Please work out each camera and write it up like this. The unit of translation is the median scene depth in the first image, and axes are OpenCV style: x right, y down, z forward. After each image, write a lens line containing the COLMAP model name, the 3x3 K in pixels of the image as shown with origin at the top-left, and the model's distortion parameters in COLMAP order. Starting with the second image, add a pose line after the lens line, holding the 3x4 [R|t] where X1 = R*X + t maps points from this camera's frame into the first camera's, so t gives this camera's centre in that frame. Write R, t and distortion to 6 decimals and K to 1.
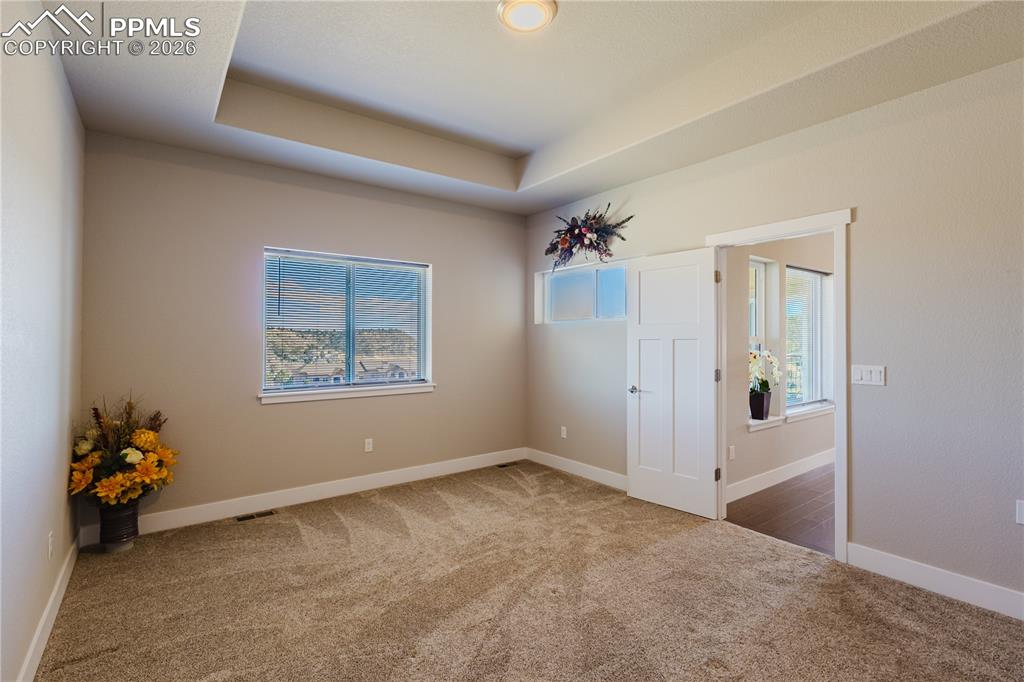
lens RADIAL K [[471.6, 0, 515.5], [0, 471.6, 330.1], [0, 0, 1]] dist [0.000421, 0.000322]
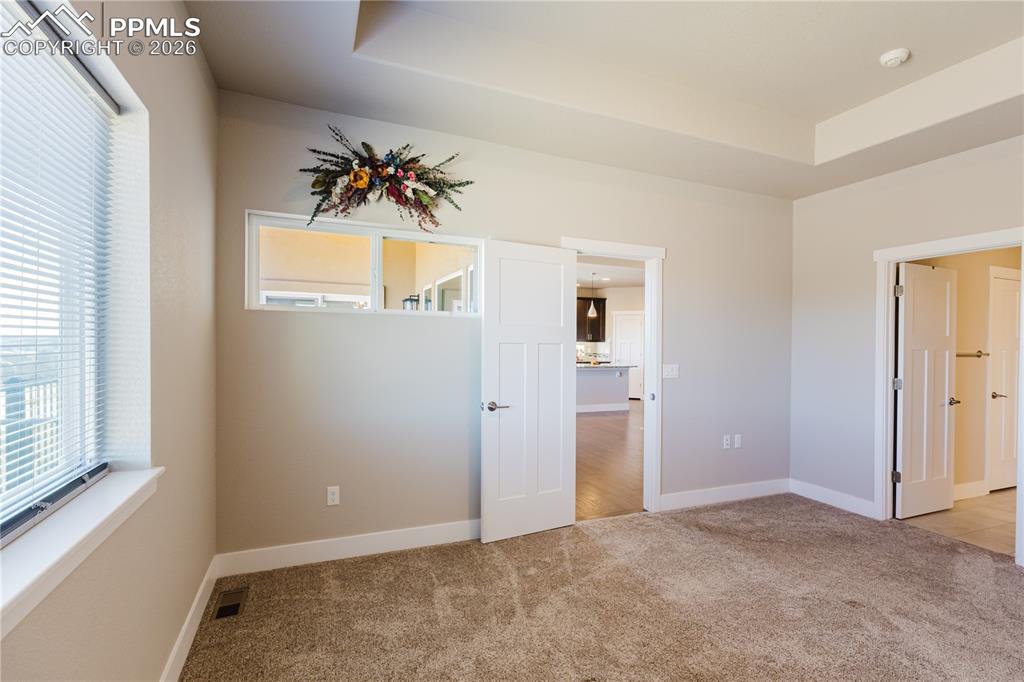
lens RADIAL K [[480.0, 0, 512.0], [0, 480.0, 341.0], [0, 0, 1]] dist [-0.000129, 0.000024]
pose [[0.250075, -0.000388, 0.968226, -0.514407], [-0.039338, 0.999170, 0.010561, 0.006778], [-0.967427, -0.040729, 0.249852, 0.763169]]
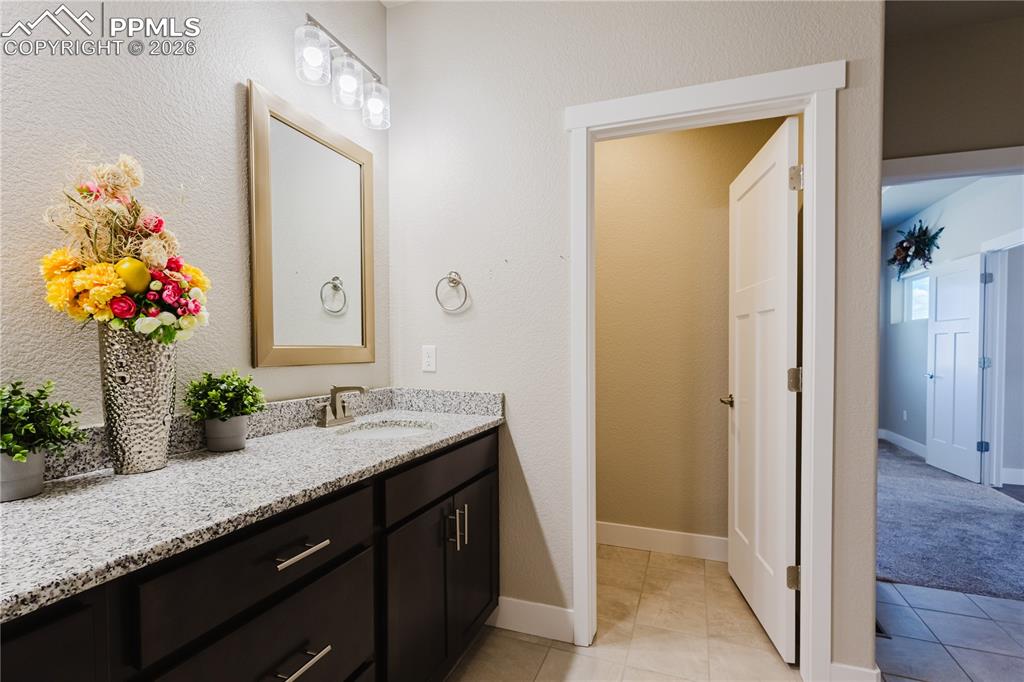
lens RADIAL K [[487.4, 0, 512.0], [0, 487.4, 341.0], [0, 0, 1]] dist [0.000087, 0.000082]
pose [[0.539596, -0.005385, -0.841907, 0.710746], [0.008680, 0.999962, -0.000833, 0.029117], [0.841879, -0.006859, 0.539622, -0.558452]]
